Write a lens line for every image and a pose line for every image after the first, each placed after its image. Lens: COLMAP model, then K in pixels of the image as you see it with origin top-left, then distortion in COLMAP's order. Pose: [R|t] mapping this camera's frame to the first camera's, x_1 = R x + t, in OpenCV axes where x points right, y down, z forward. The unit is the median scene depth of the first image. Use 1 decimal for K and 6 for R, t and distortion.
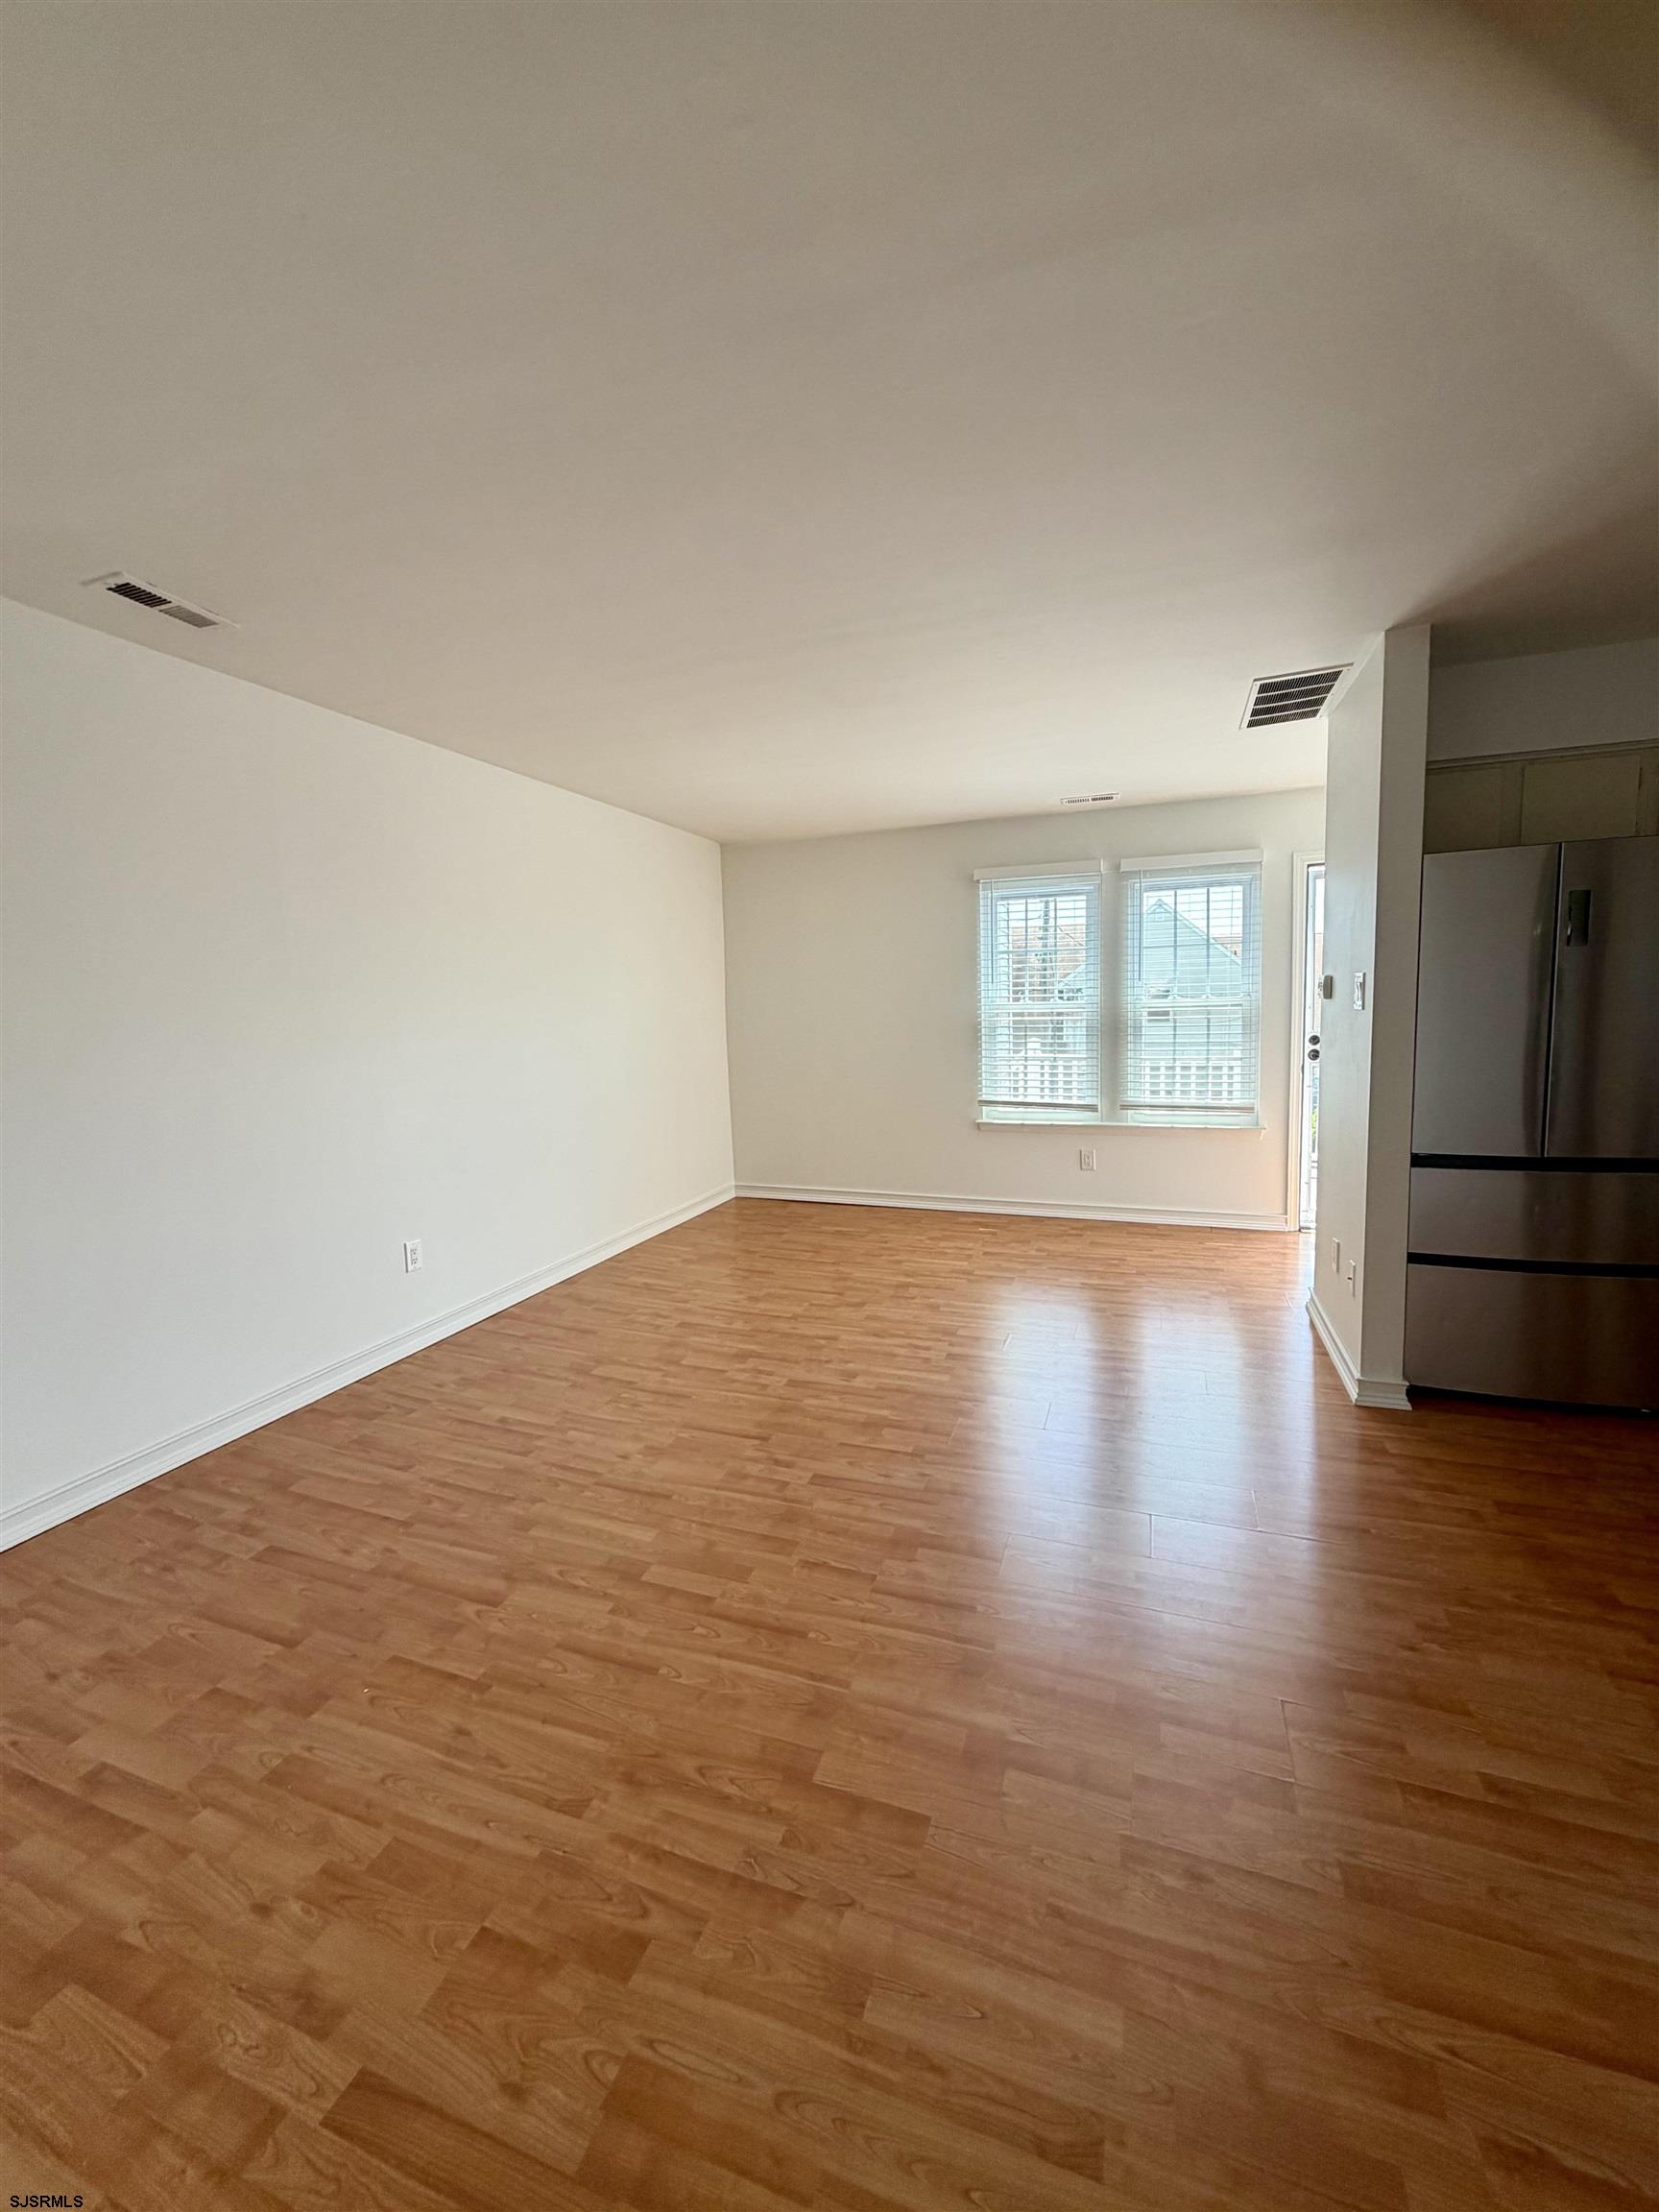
lens RADIAL K [[881.9, 0, 829.6], [0, 881.9, 1097.9], [0, 0, 1]] dist [0.002172, 0.001680]
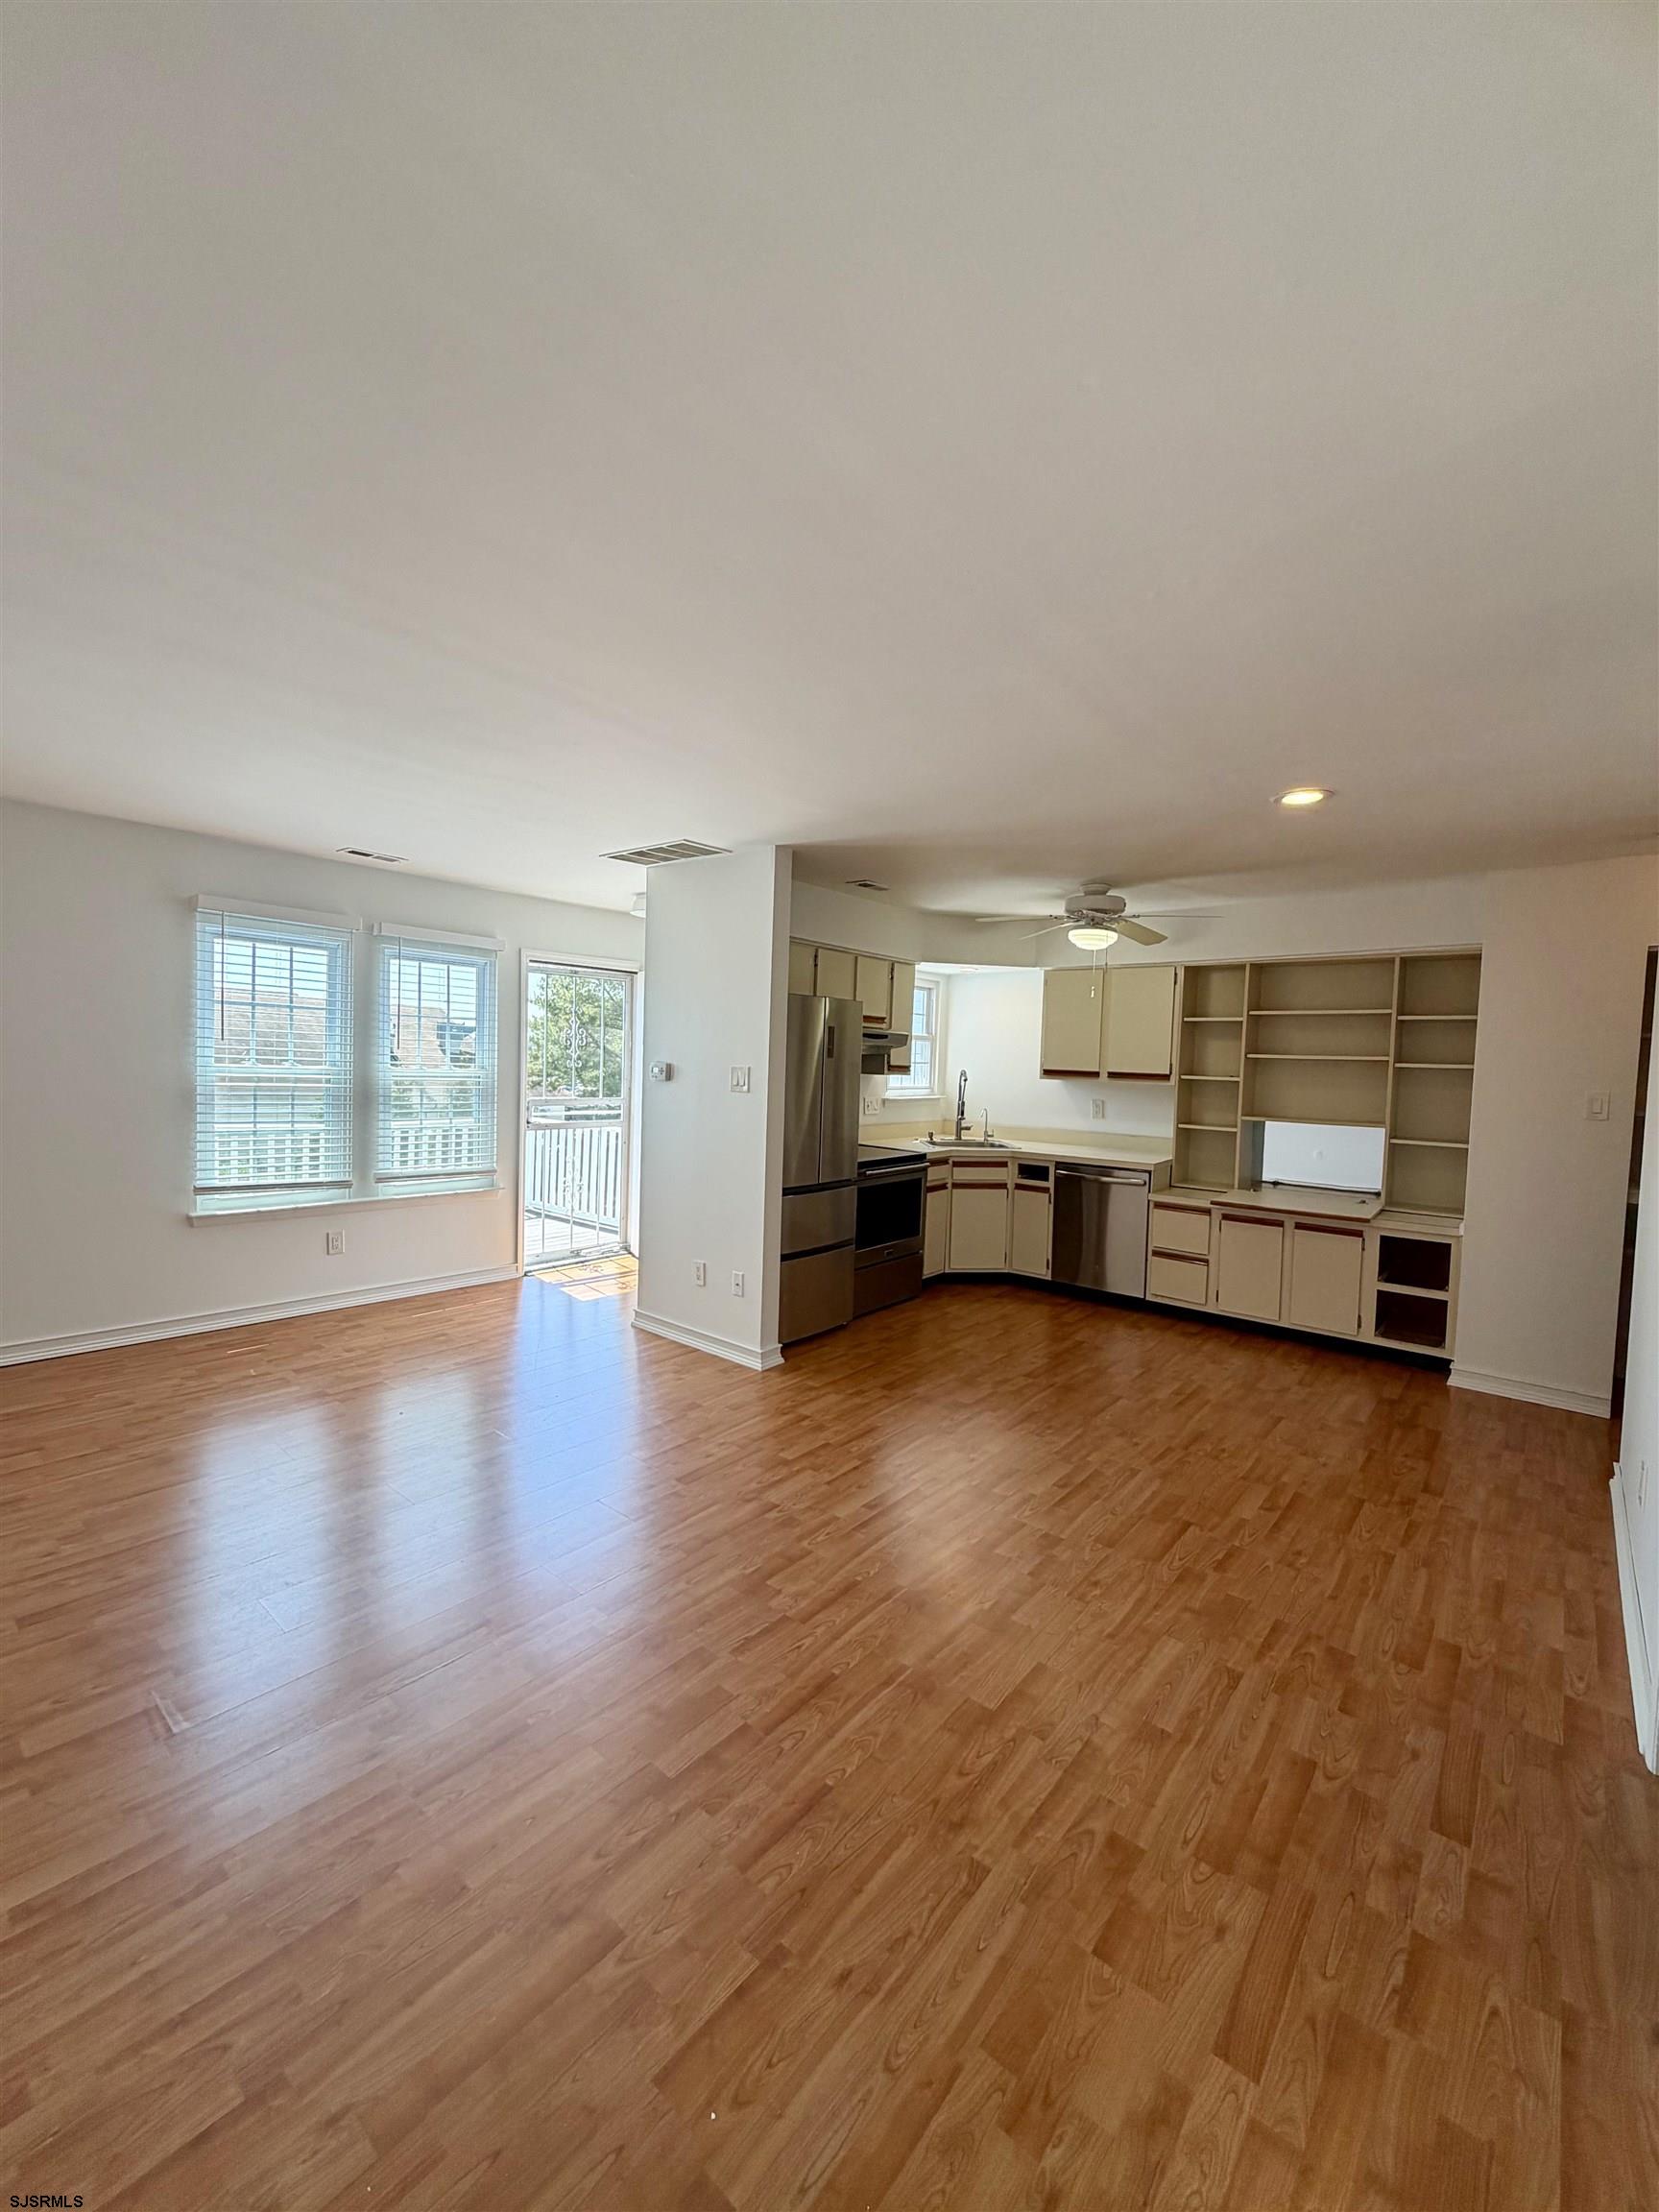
lens RADIAL K [[881.9, 0, 823.4], [0, 881.9, 1096.1], [0, 0, 1]] dist [0.002172, 0.001680]
pose [[0.337600, 0.008017, 0.941255, -1.206189], [0.055235, 0.998072, -0.028312, -0.080353], [-0.939668, 0.061548, 0.336507, 0.690366]]
